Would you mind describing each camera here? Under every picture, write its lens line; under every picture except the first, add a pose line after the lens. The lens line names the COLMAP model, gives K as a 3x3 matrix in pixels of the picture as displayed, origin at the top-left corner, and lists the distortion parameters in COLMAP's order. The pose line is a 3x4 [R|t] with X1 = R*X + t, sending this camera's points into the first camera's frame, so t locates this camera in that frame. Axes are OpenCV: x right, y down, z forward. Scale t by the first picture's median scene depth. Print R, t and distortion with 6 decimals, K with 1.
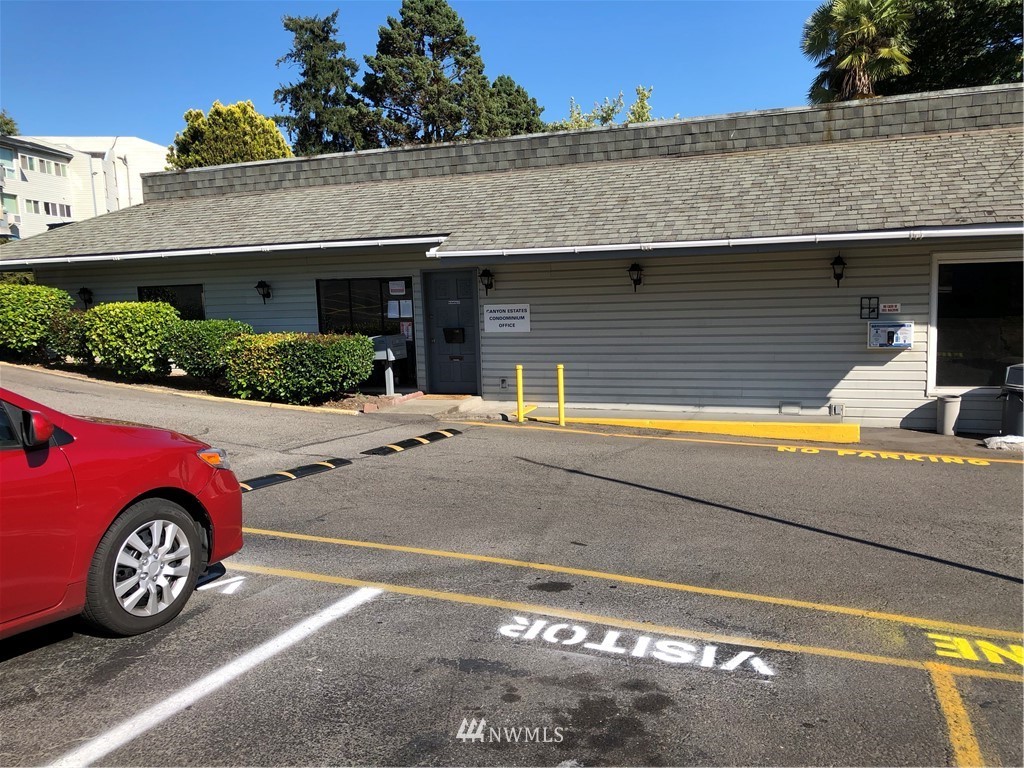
lens RADIAL K [[821.9, 0, 512.0], [0, 821.9, 384.0], [0, 0, 1]] dist [0.133653, -0.419401]
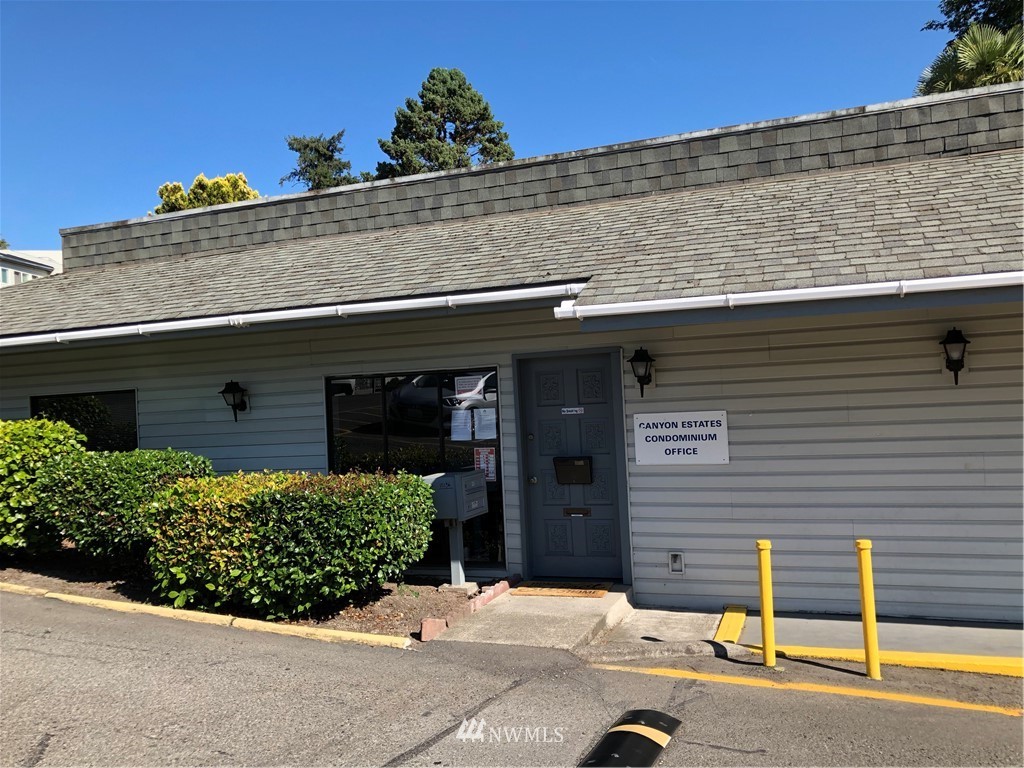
lens RADIAL K [[823.4, 0, 532.1], [0, 823.4, 378.9], [0, 0, 1]] dist [0.009422, -0.007690]
pose [[0.999534, -0.013667, 0.027294, -0.114508], [0.017524, 0.989055, -0.146500, -0.040253], [-0.024993, 0.146910, 0.988834, 0.453537]]
